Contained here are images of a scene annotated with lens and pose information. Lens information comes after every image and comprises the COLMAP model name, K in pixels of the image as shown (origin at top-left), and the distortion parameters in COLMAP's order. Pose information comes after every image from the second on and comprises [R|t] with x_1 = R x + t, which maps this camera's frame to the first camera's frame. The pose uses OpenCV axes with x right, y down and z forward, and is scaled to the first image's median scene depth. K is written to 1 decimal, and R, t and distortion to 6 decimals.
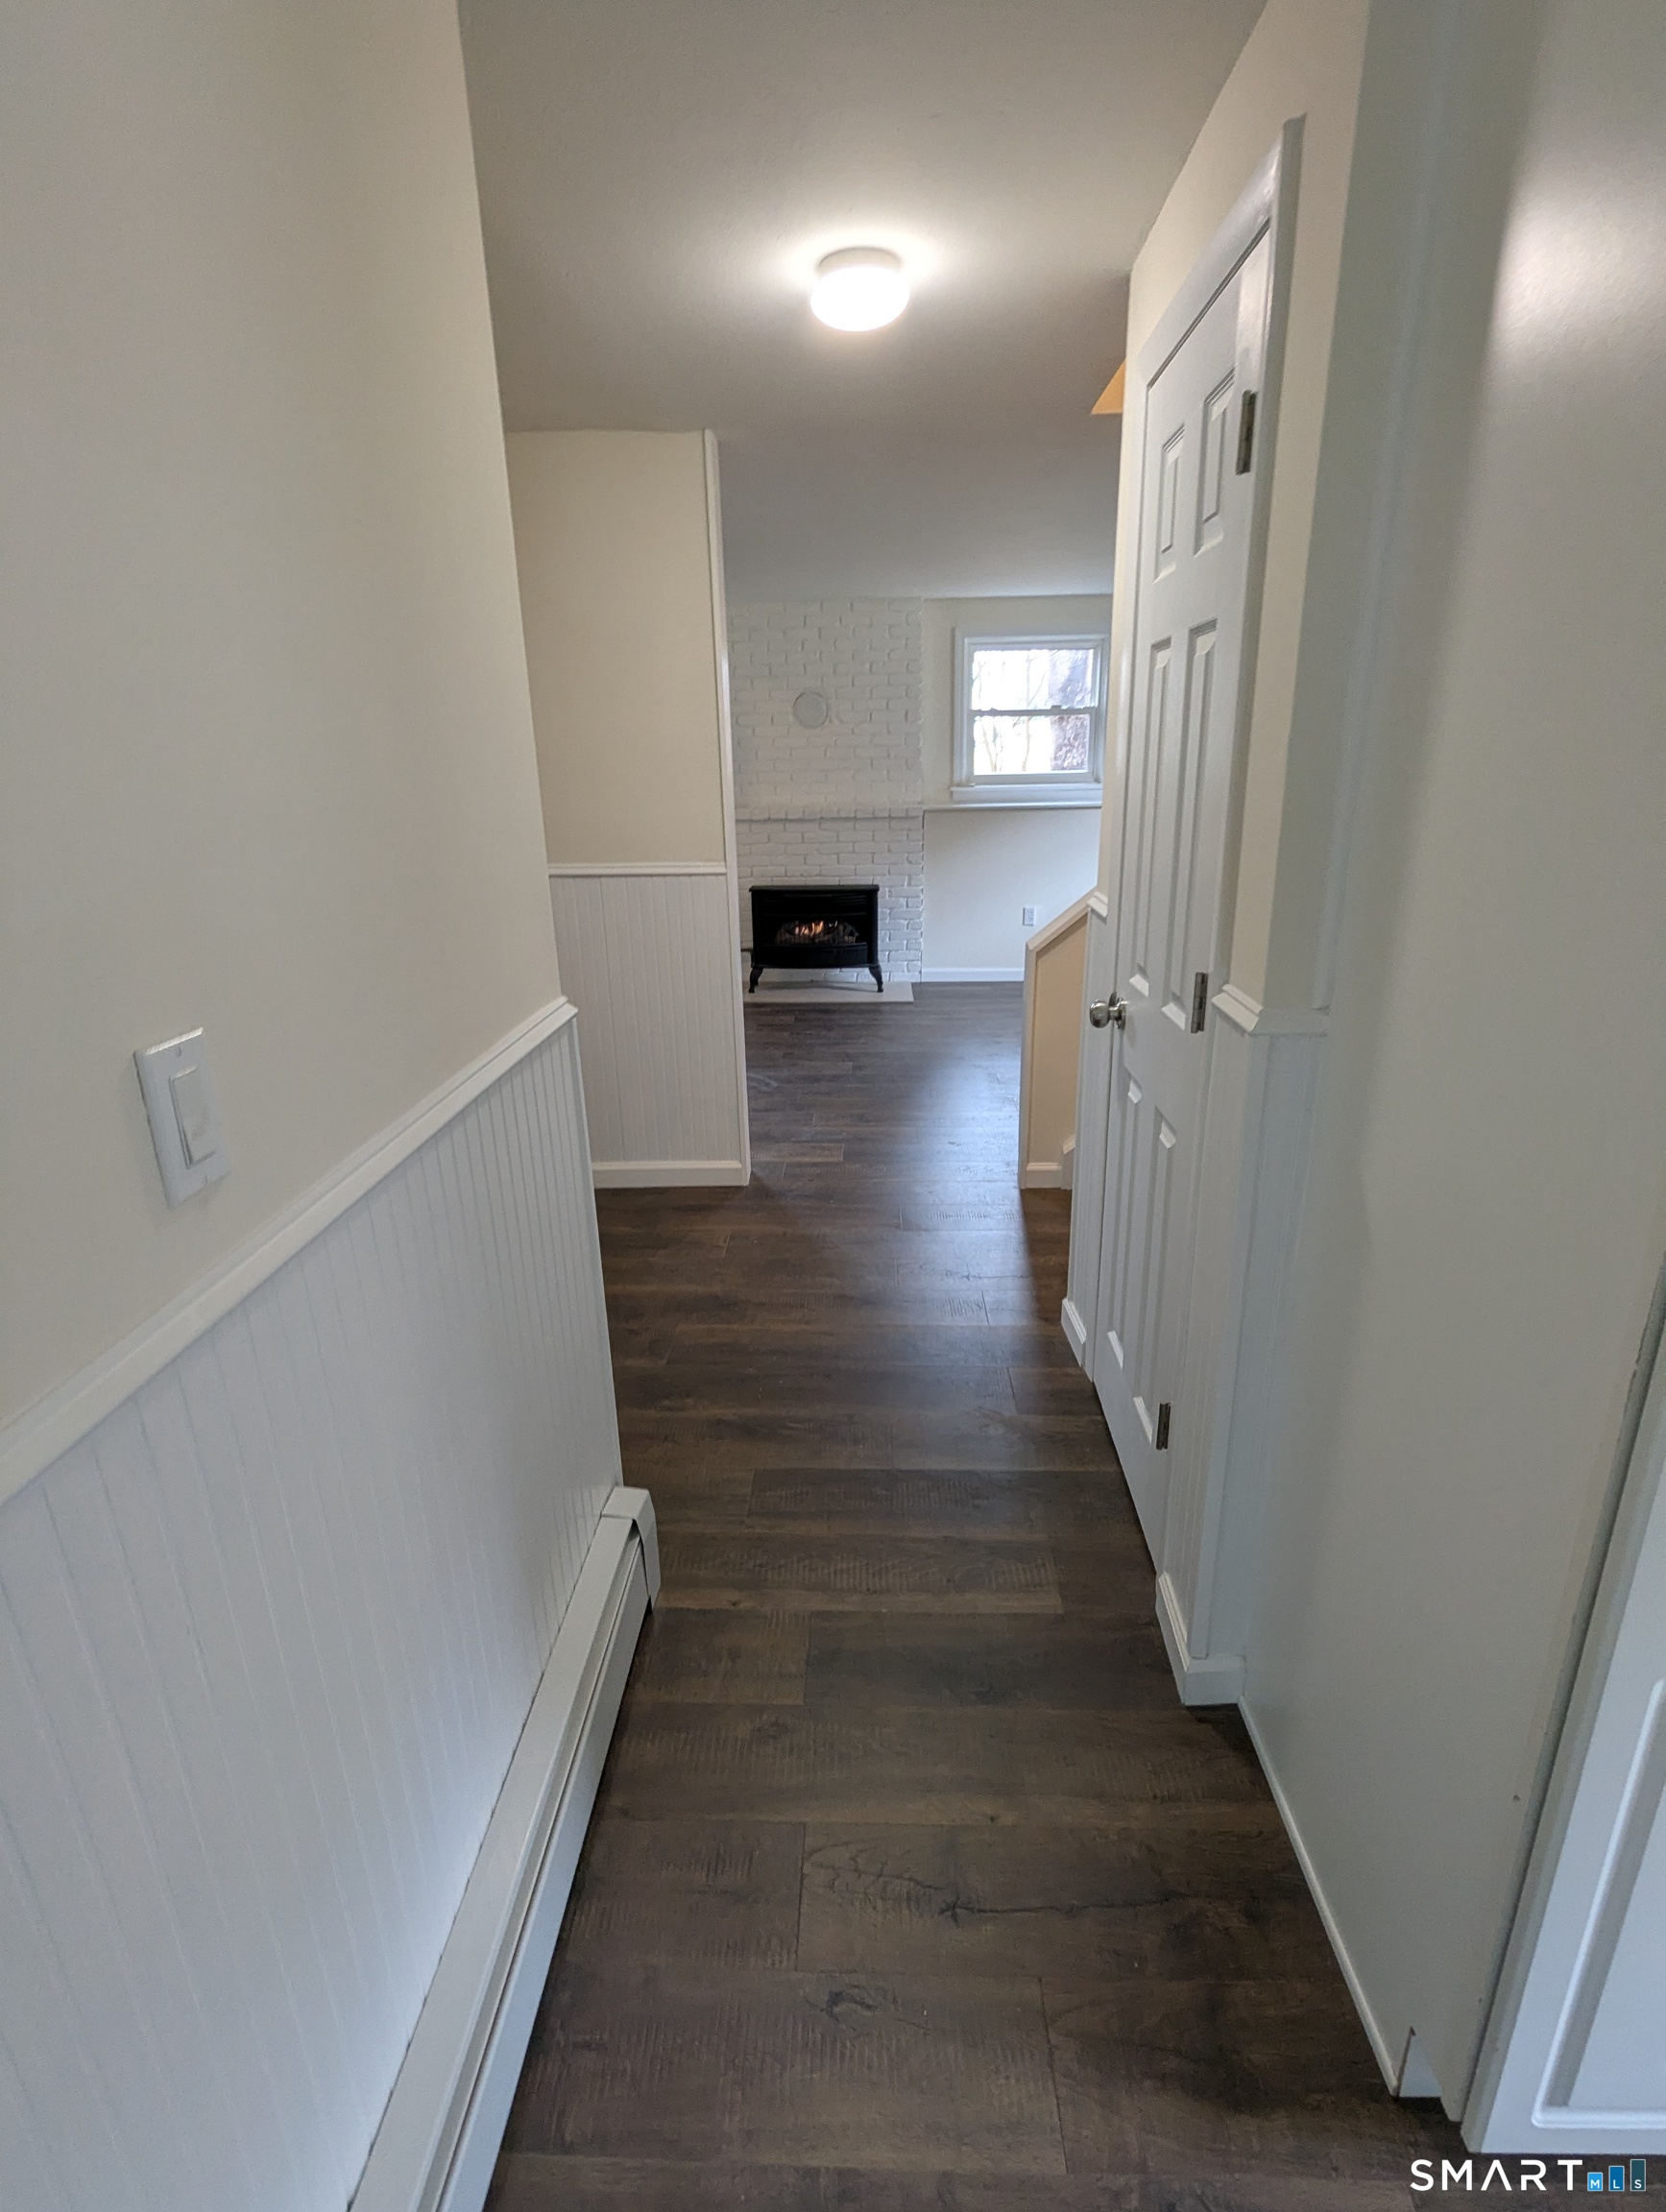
lens RADIAL K [[1054.1, 0, 851.5], [0, 1054.1, 1095.1], [0, 0, 1]] dist [0.003244, -0.002887]
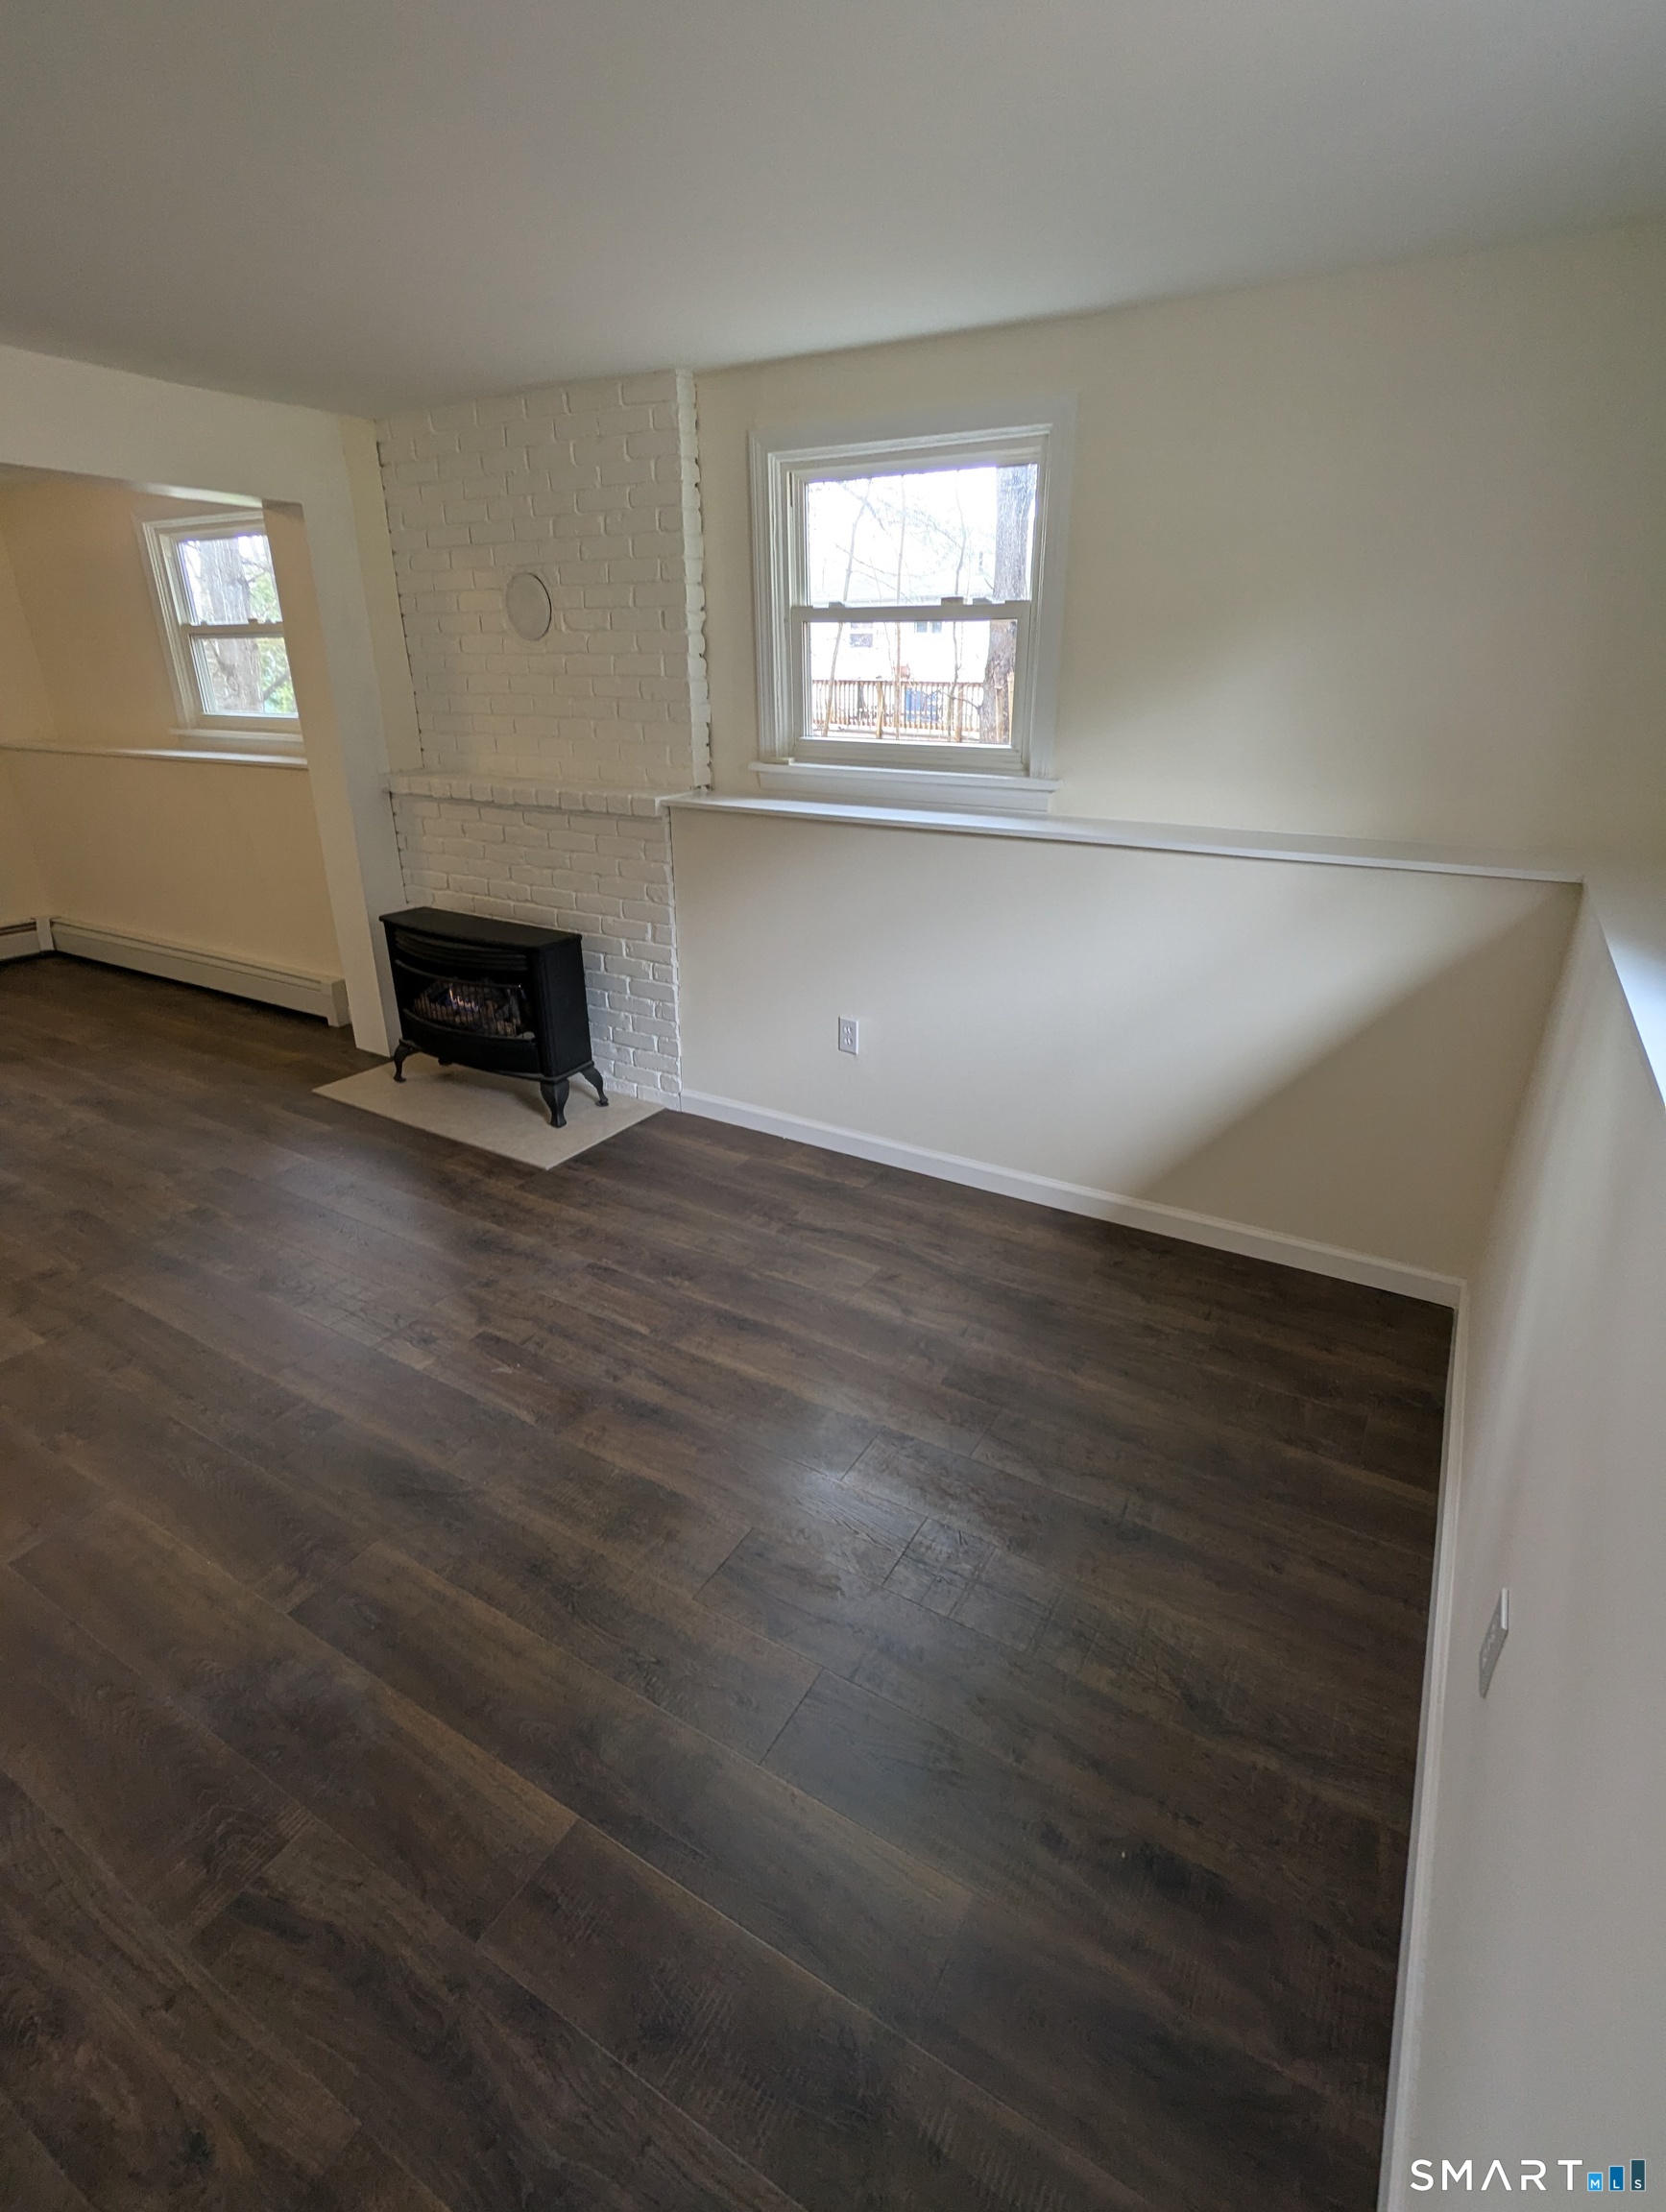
lens RADIAL K [[1054.1, 0, 835.9], [0, 1054.1, 1091.6], [0, 0, 1]] dist [0.003244, -0.002887]
pose [[0.872018, 0.204494, -0.444709, 0.682299], [-0.170036, 0.978522, 0.116542, -0.350334], [0.458990, -0.026010, 0.888061, 0.969839]]
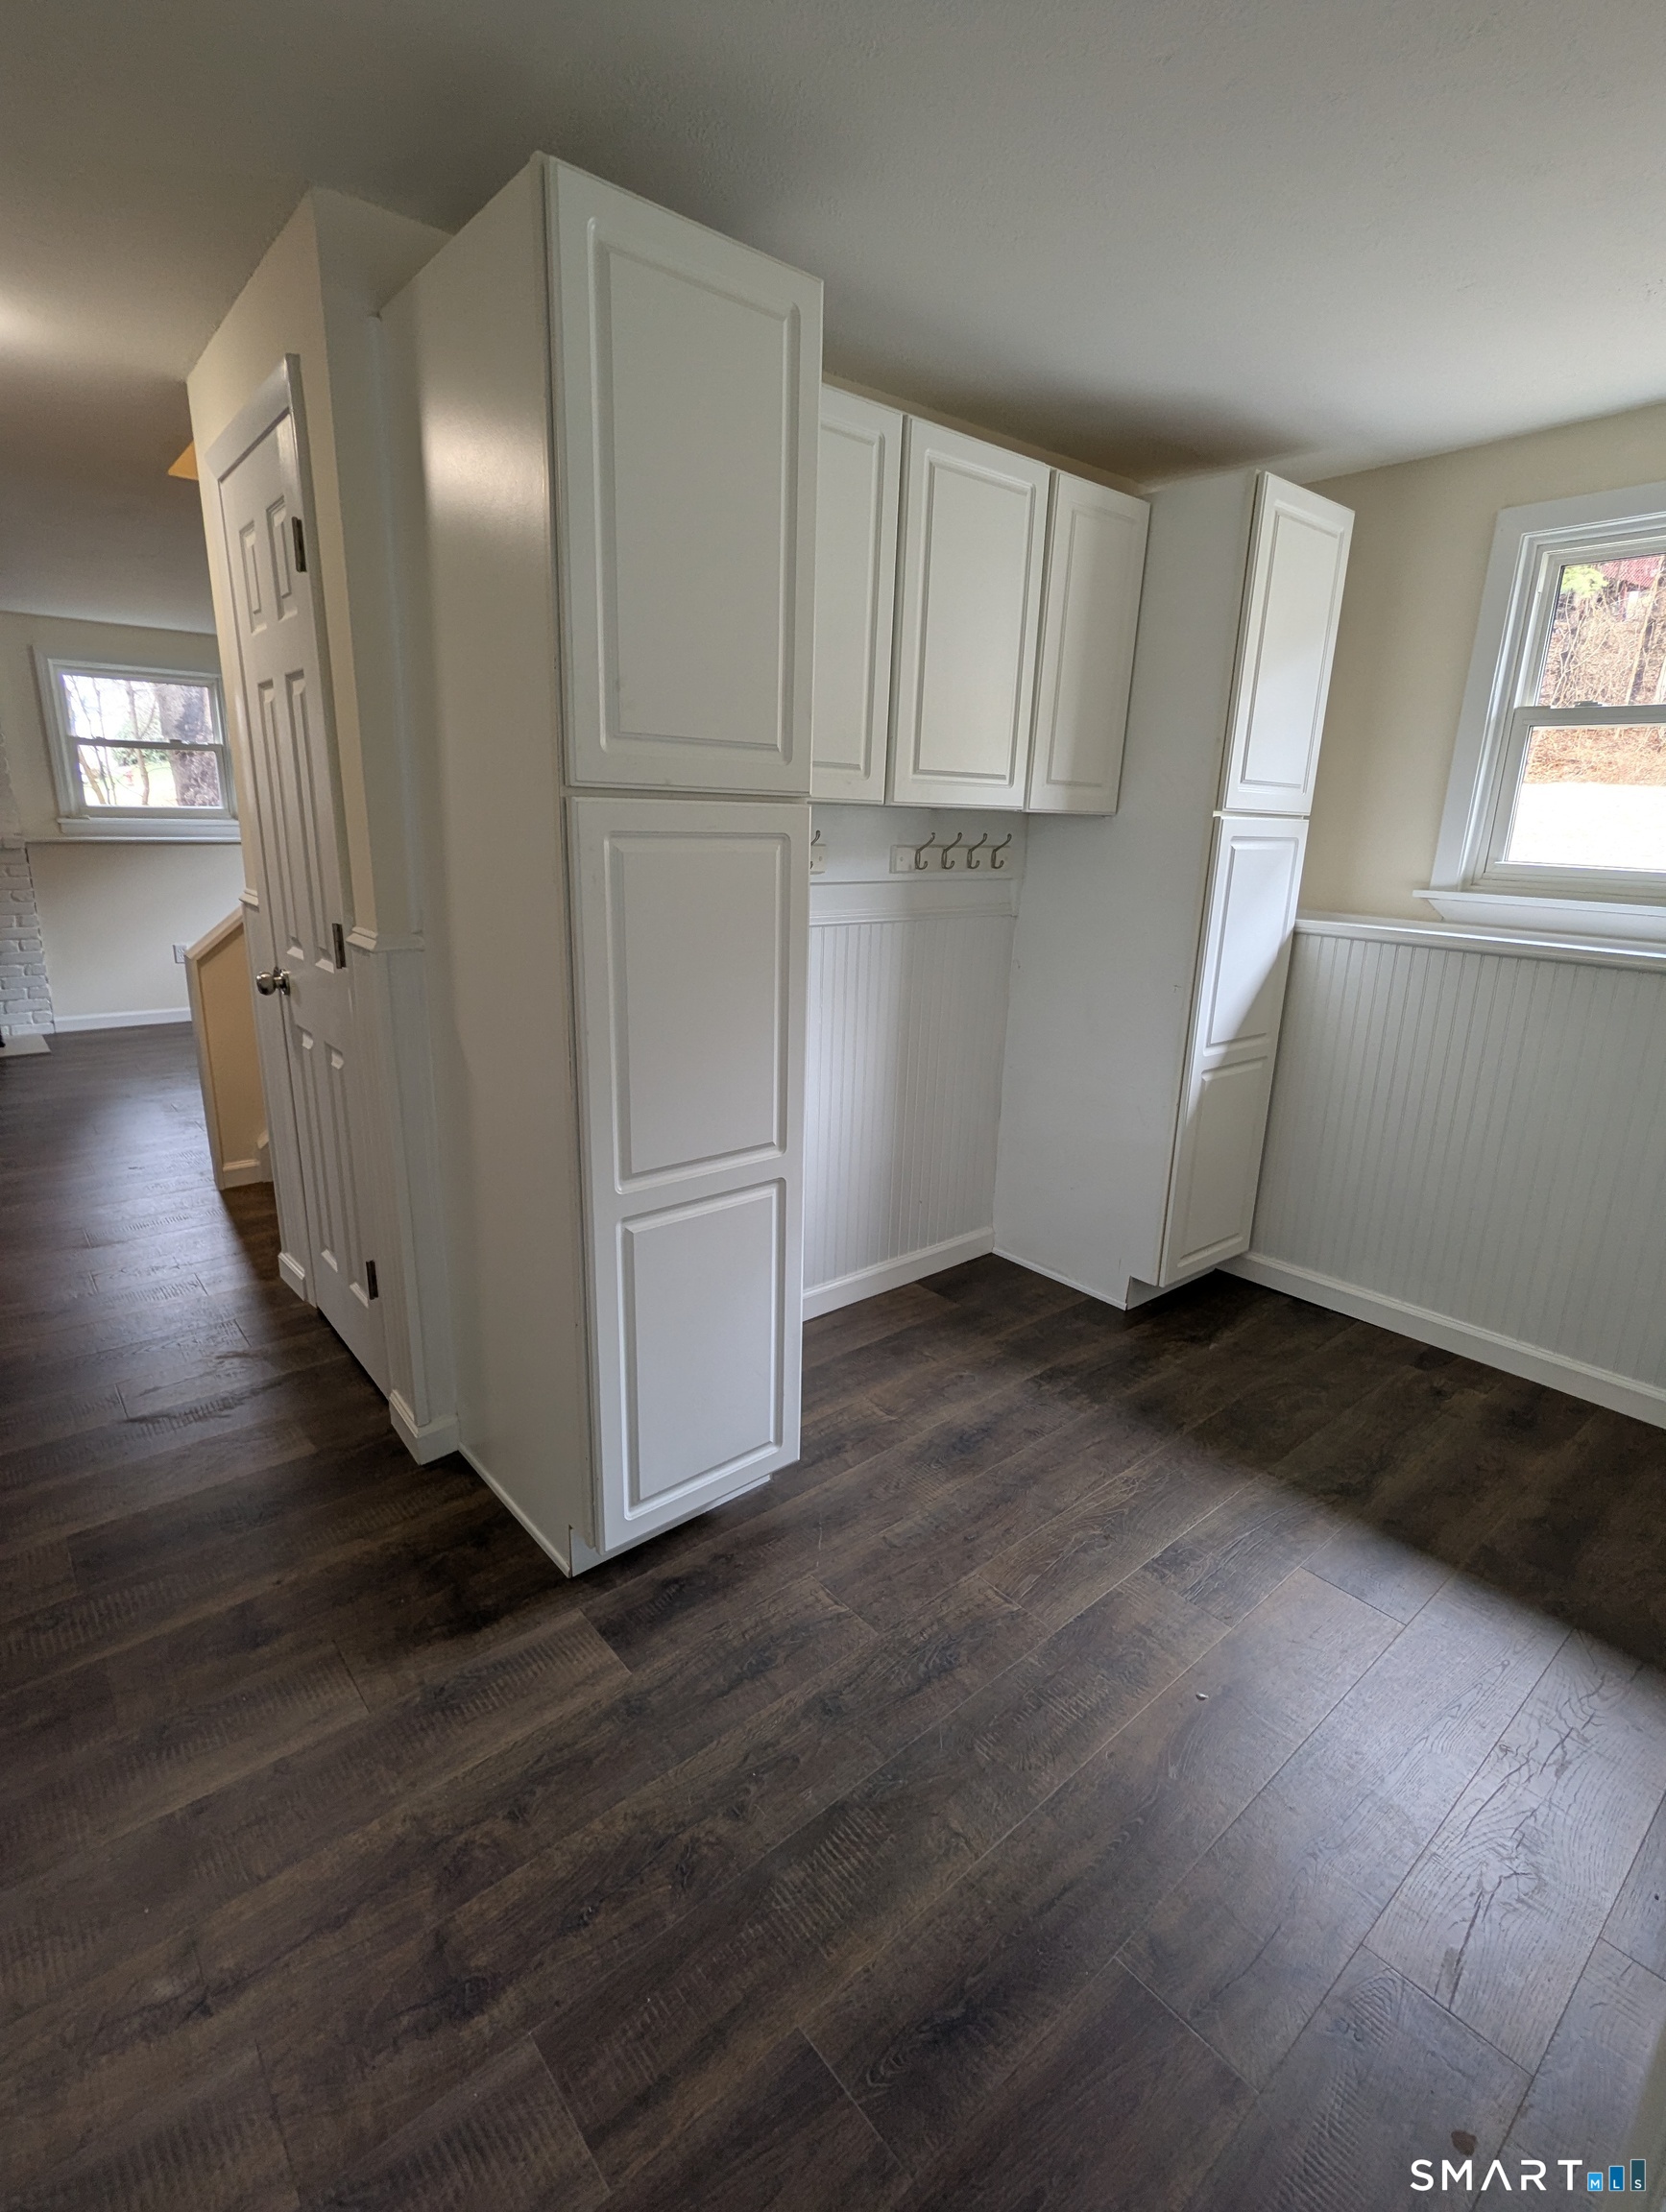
lens RADIAL K [[1054.1, 0, 837.4], [0, 1054.1, 1115.5], [0, 0, 1]] dist [0.003244, -0.002887]
pose [[0.750766, -0.139673, 0.645633, -0.043909], [0.162402, 0.986419, 0.024550, 0.087061], [-0.640293, 0.086420, 0.763254, -0.192974]]
